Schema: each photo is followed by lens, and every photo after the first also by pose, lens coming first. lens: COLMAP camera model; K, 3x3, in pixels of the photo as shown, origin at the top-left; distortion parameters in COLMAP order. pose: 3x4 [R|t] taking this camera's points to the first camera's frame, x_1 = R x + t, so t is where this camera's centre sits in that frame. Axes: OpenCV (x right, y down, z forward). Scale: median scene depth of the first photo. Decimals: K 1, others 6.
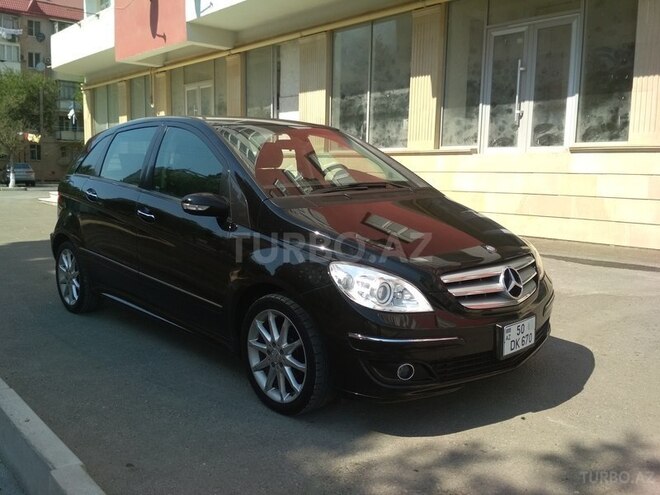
lens RADIAL K [[615.2, 0, 327.3], [0, 615.2, 248.6], [0, 0, 1]] dist [-0.000596, 0.000000]
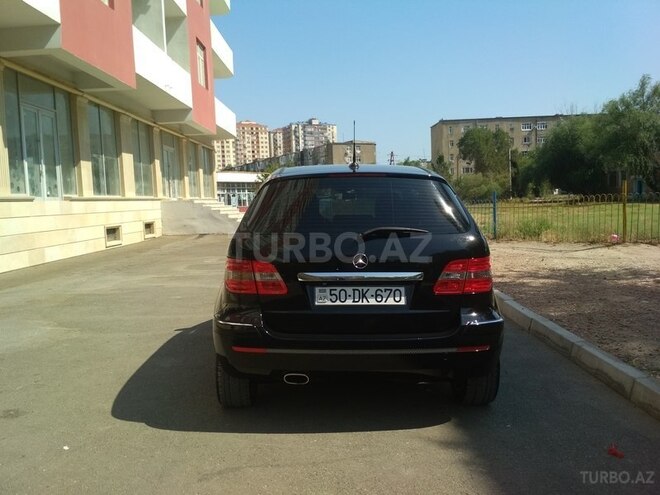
lens RADIAL K [[615.2, 0, 332.0], [0, 615.2, 252.4], [0, 0, 1]] dist [-0.000596, 0.000000]
pose [[-0.748779, -0.045473, 0.661259, -1.043448], [0.106631, 0.976385, 0.187888, -0.206131], [-0.654187, 0.211197, -0.726247, 1.434697]]
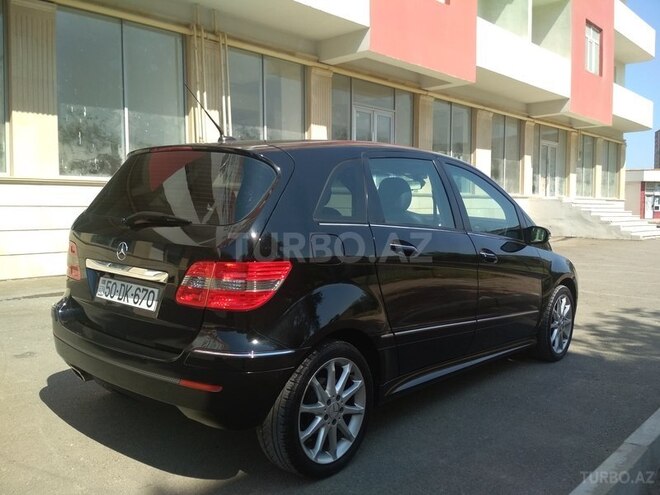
lens RADIAL K [[615.2, 0, 328.2], [0, 615.2, 245.9], [0, 0, 1]] dist [-0.000596, 0.000000]
pose [[-0.106078, -0.074729, 0.991546, -1.095346], [0.123769, 0.988425, 0.087735, -0.170312], [-0.986625, 0.132030, -0.095601, 1.222375]]
